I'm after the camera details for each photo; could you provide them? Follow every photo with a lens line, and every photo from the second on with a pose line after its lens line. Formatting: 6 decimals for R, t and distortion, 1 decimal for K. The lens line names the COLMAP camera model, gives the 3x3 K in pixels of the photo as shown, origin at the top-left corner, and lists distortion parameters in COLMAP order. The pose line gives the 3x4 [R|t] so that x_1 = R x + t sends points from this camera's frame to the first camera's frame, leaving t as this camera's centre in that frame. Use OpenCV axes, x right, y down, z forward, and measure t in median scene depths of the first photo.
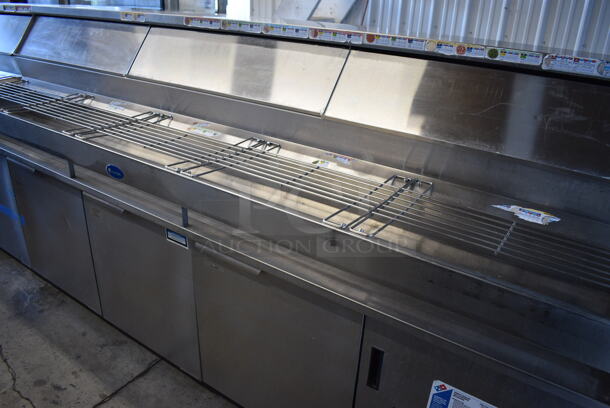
lens RADIAL K [[468.5, 0, 305.0], [0, 468.5, 204.0], [0, 0, 1]] dist [-0.093763, 0.009936]
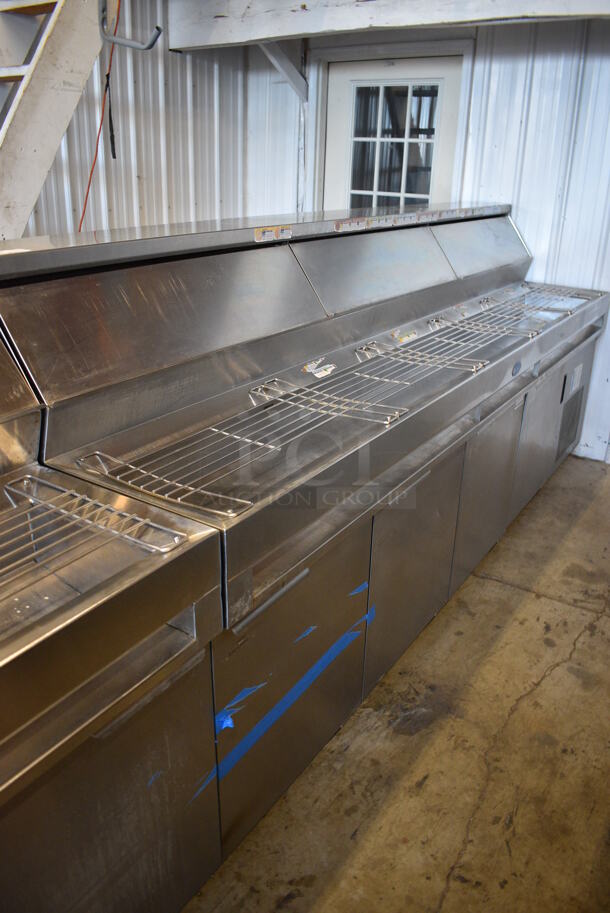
lens RADIAL K [[701.3, 0, 305.0], [0, 701.3, 456.5], [0, 0, 1]] dist [-0.093763, 0.009936]
pose [[-0.004952, -0.431040, 0.902319, -1.518183], [0.403826, 0.824620, 0.396140, -0.570422], [-0.914822, 0.366342, 0.169982, 0.997382]]
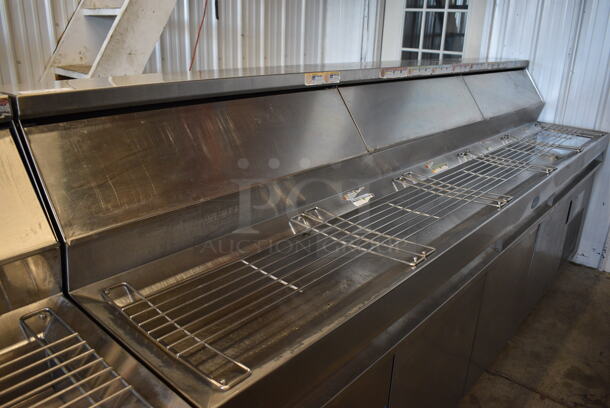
lens RADIAL K [[468.5, 0, 305.0], [0, 468.5, 204.0], [0, 0, 1]] dist [-0.093763, 0.009936]
pose [[0.140405, -0.383541, 0.912789, -1.240584], [0.401790, 0.864669, 0.301518, -0.517792], [-0.904904, 0.324414, 0.275506, 0.973200]]
